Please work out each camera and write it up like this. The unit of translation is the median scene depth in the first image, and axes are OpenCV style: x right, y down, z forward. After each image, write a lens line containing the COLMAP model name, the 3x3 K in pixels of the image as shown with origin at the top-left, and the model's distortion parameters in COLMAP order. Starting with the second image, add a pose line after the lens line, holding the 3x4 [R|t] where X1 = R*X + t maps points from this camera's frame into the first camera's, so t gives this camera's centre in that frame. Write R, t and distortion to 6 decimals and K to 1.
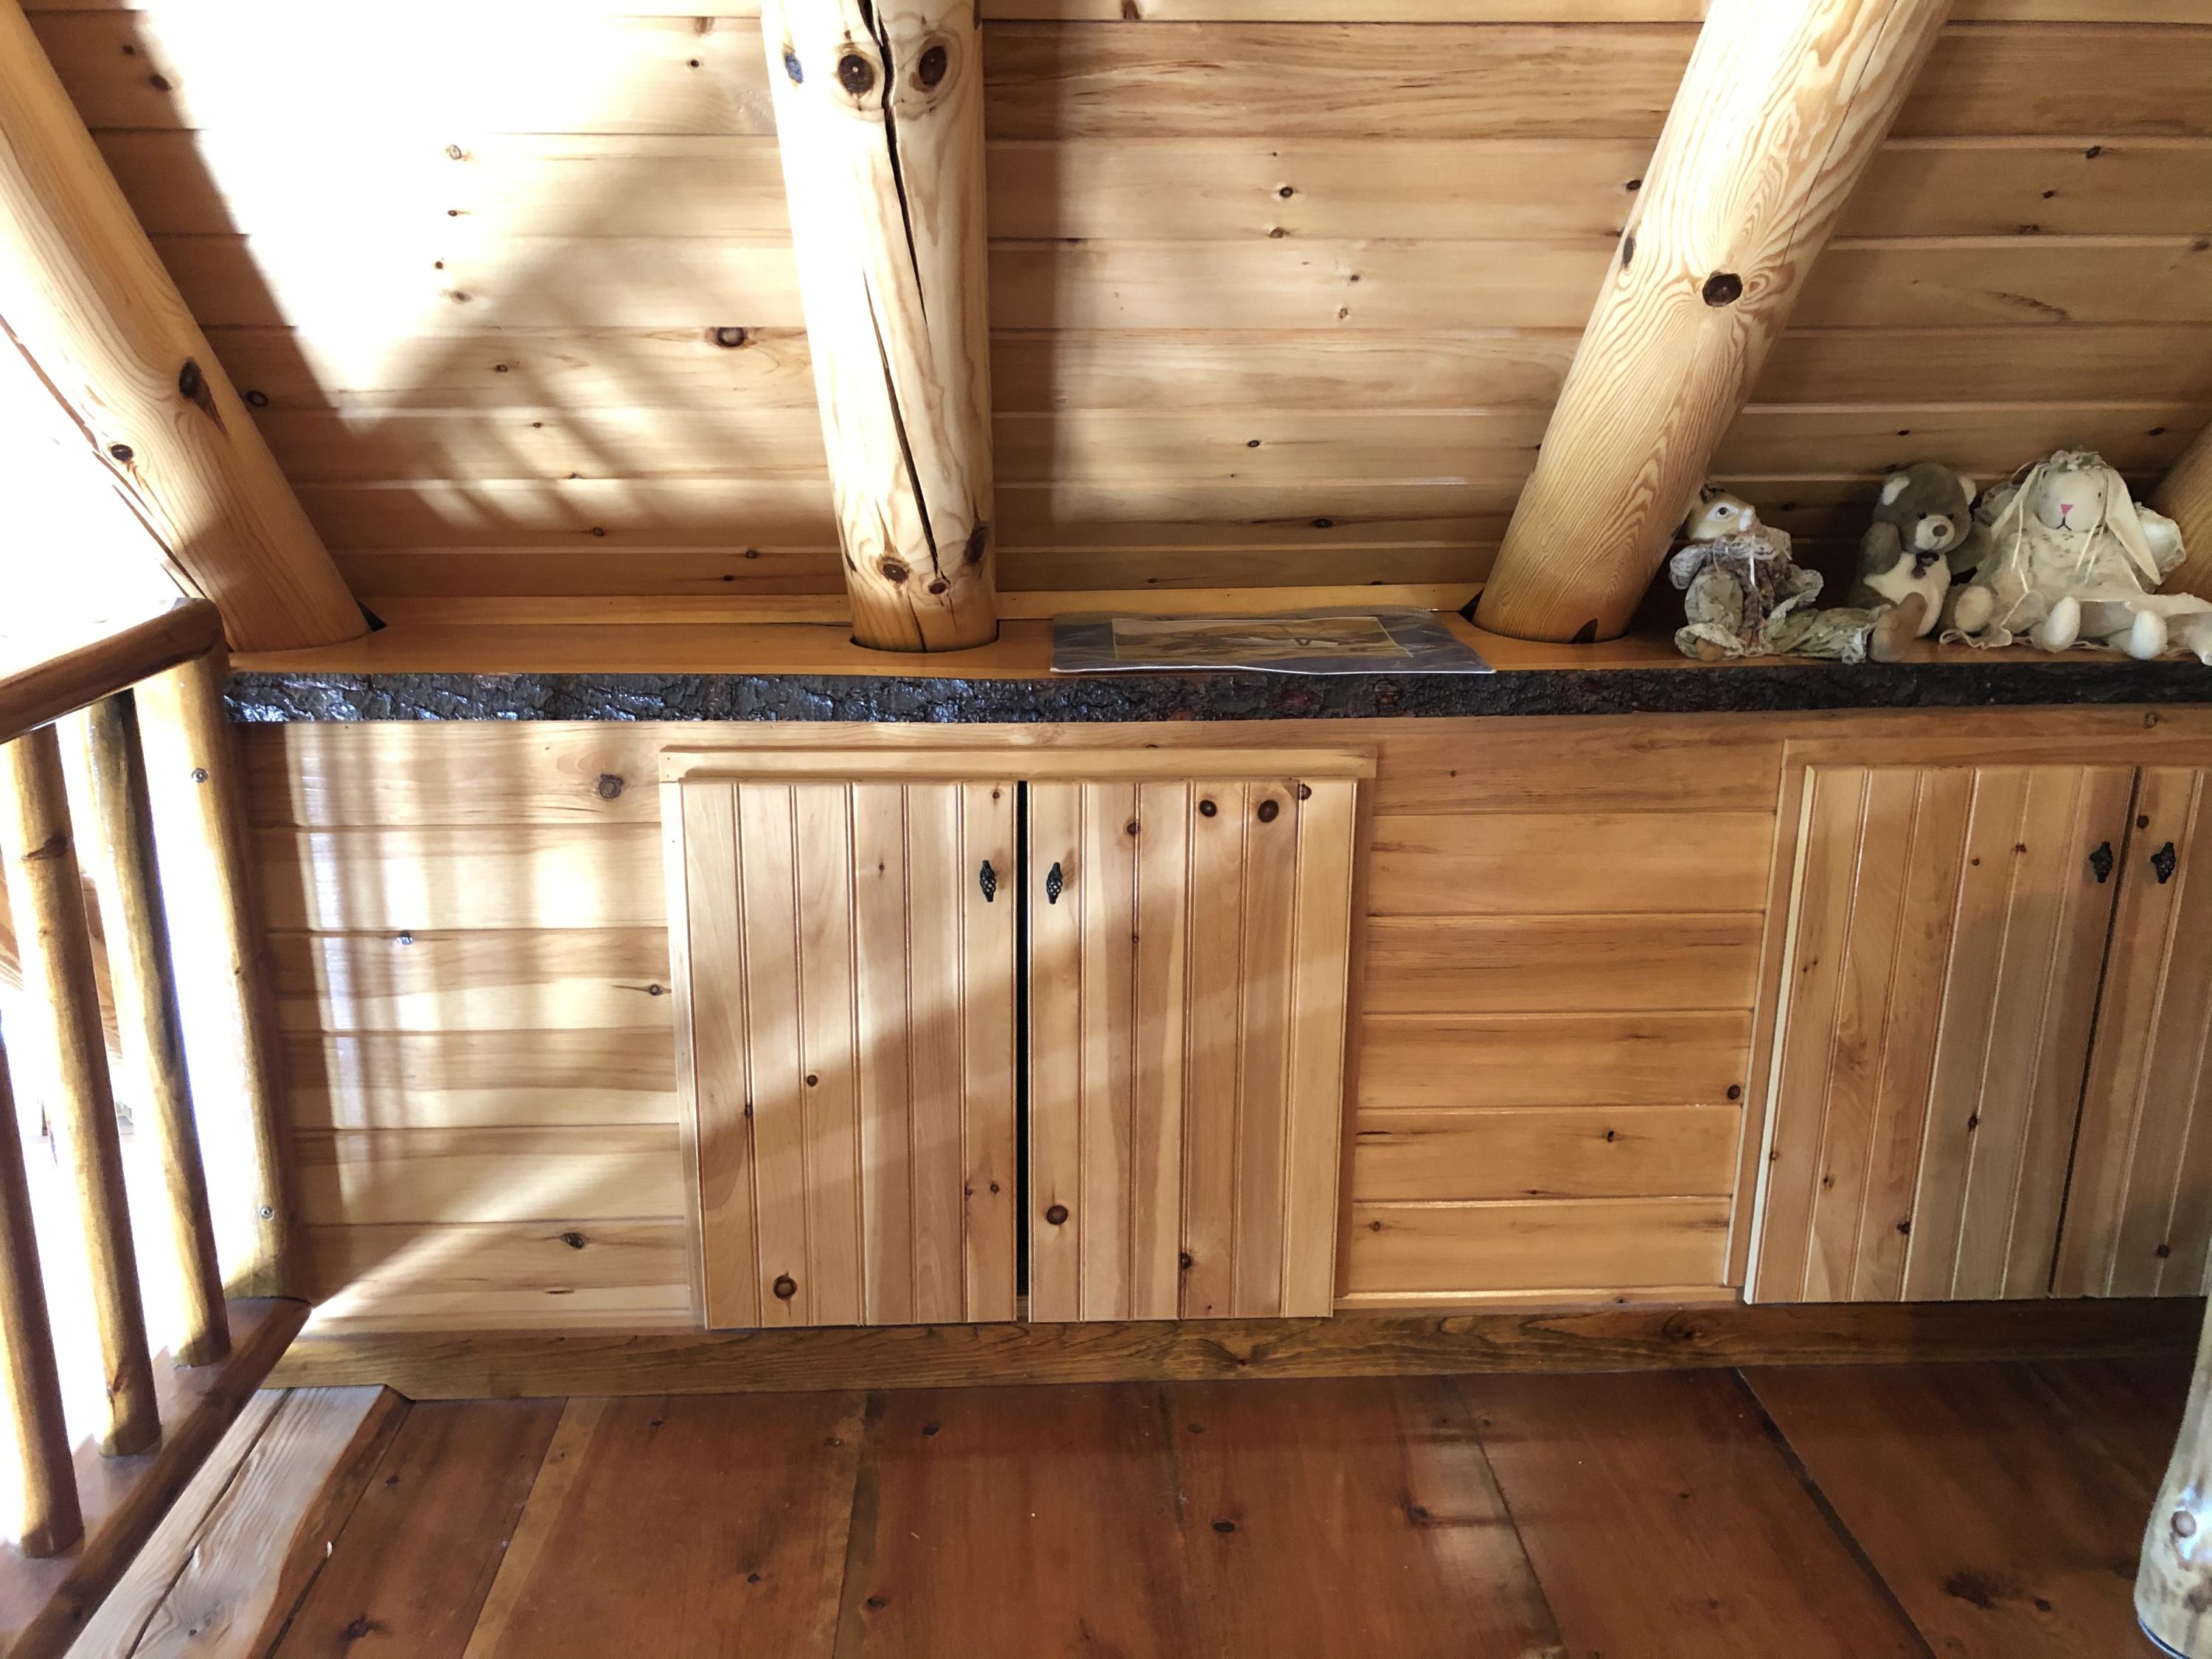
lens RADIAL K [[1808.3, 0, 1105.5], [0, 1808.3, 829.6], [0, 0, 1]] dist [0.033640, -0.003881]
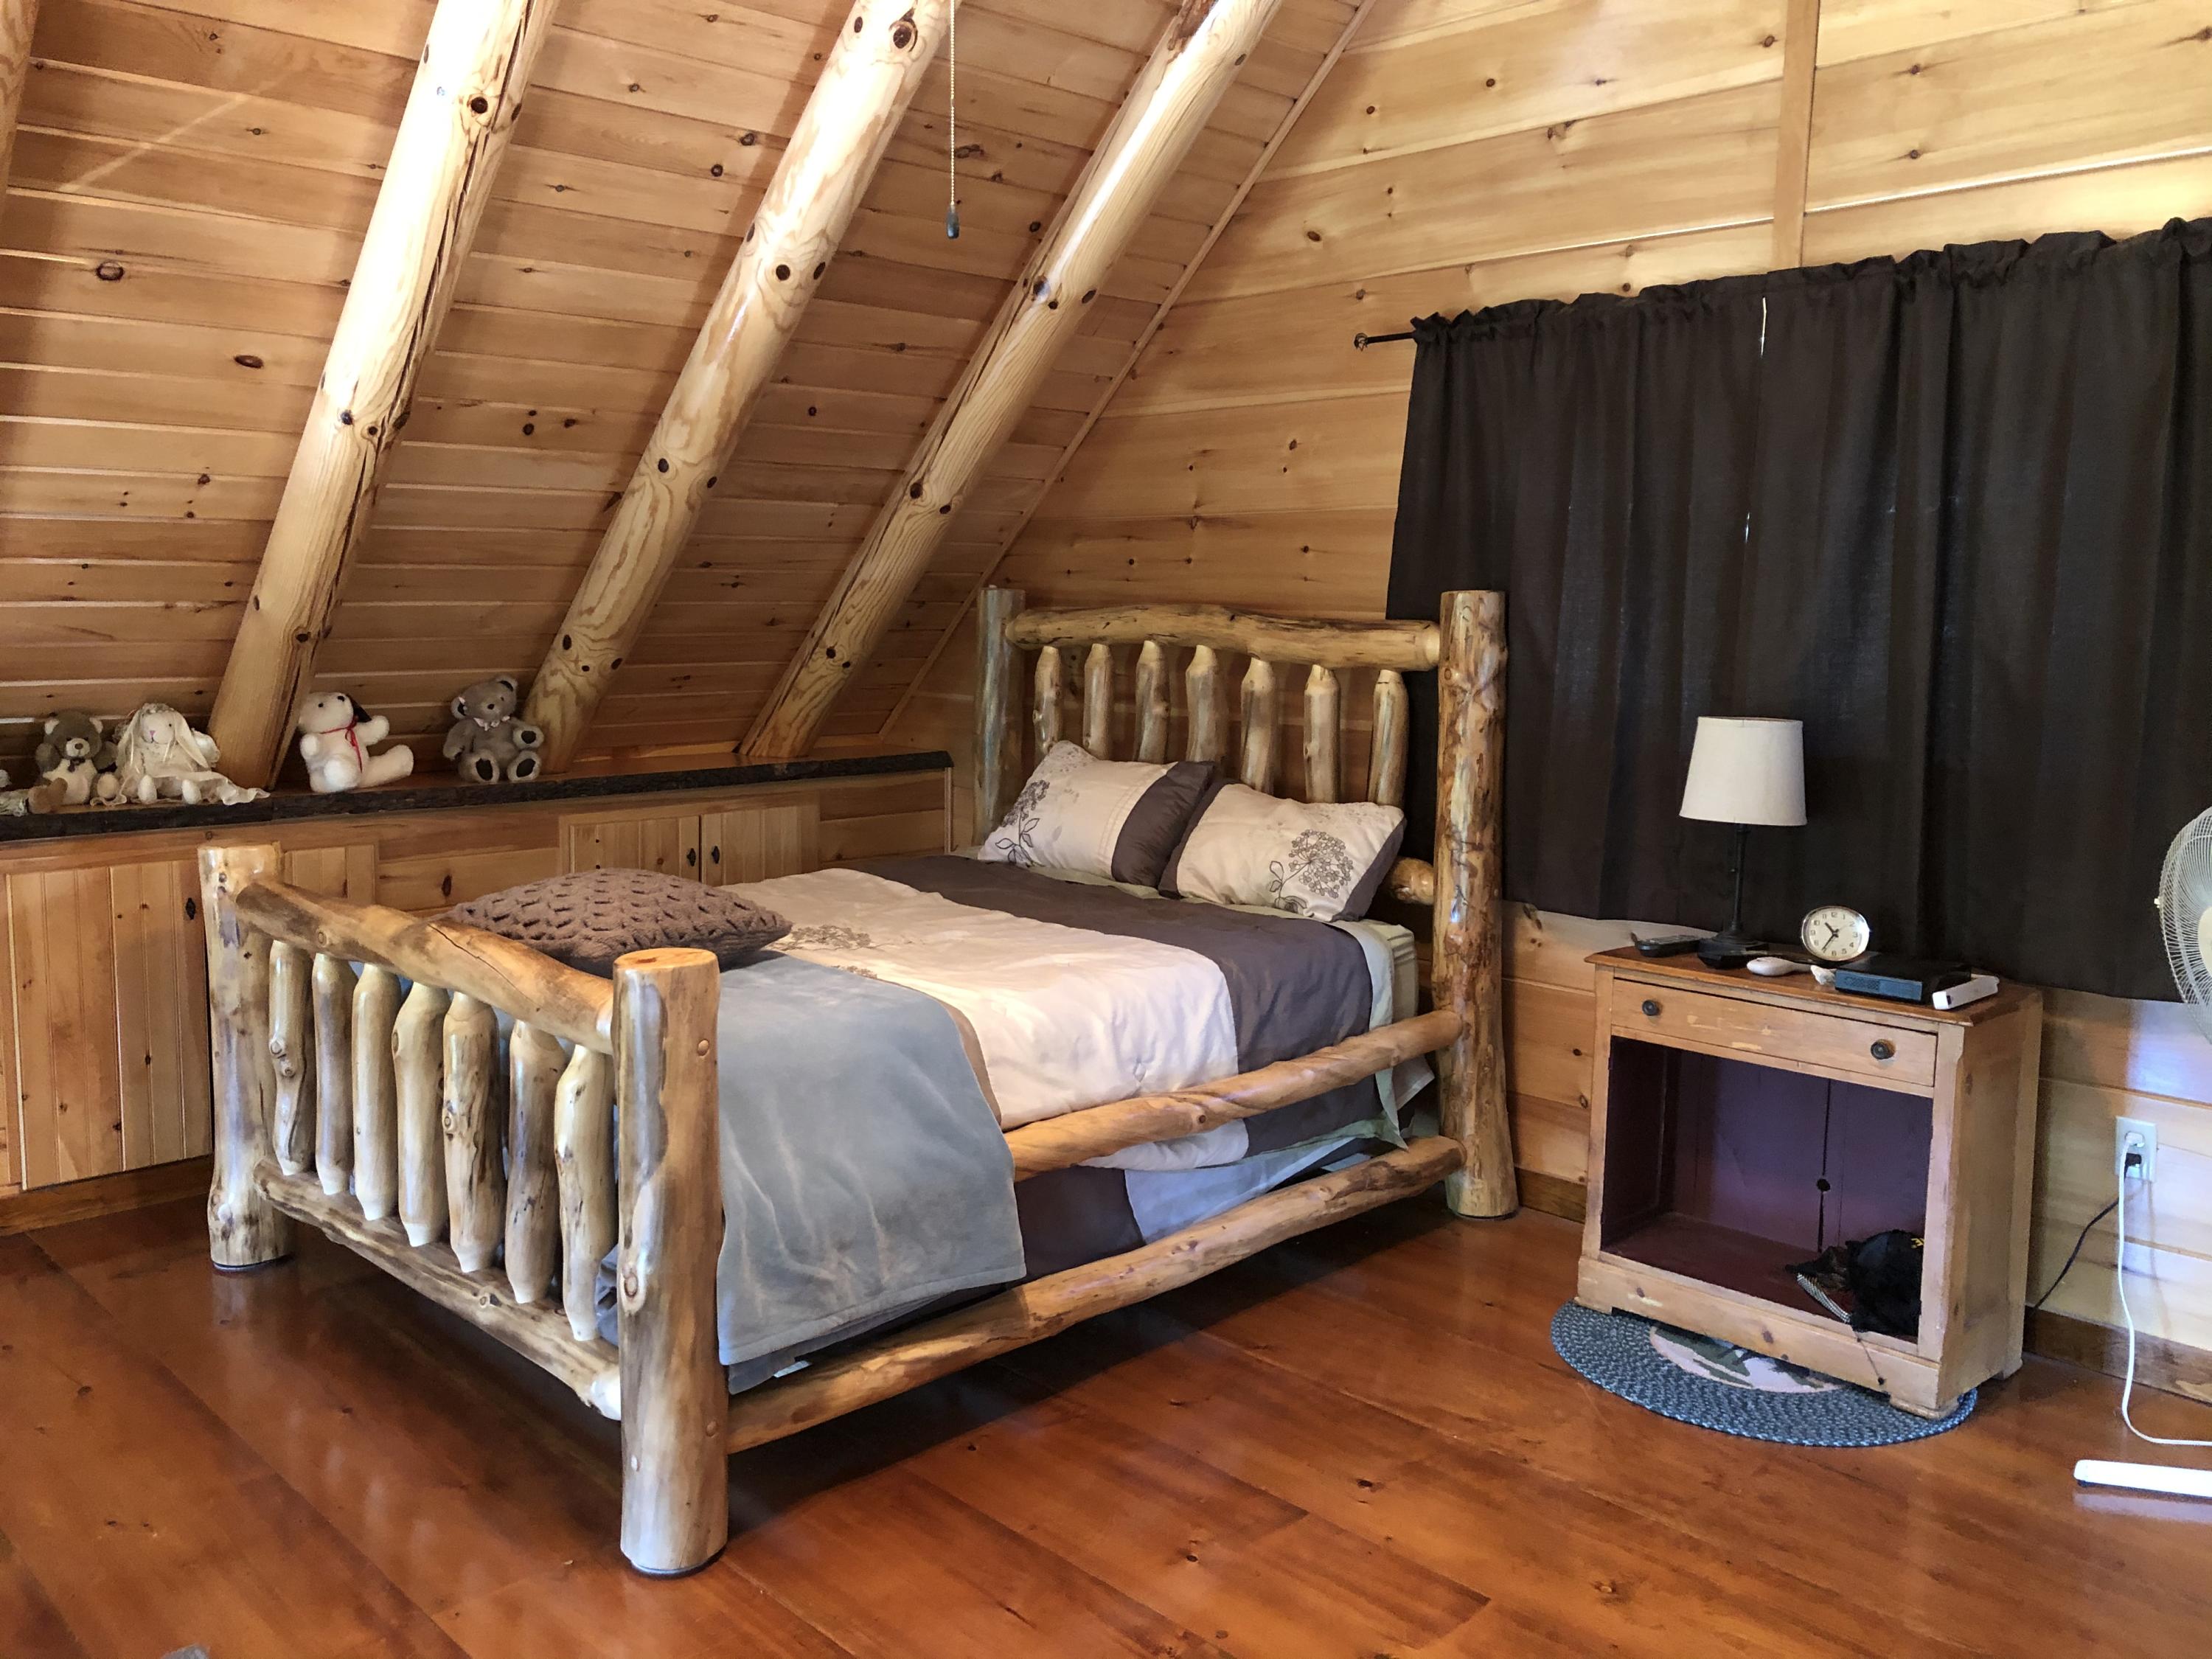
lens RADIAL K [[1808.3, 0, 1104.0], [0, 1808.3, 813.8], [0, 0, 1]] dist [0.033640, -0.003881]
pose [[0.768862, -0.071614, 0.635392, 0.065455], [0.171972, 0.980254, -0.097614, 0.270228], [-0.615855, 0.184321, 0.765995, -1.085233]]
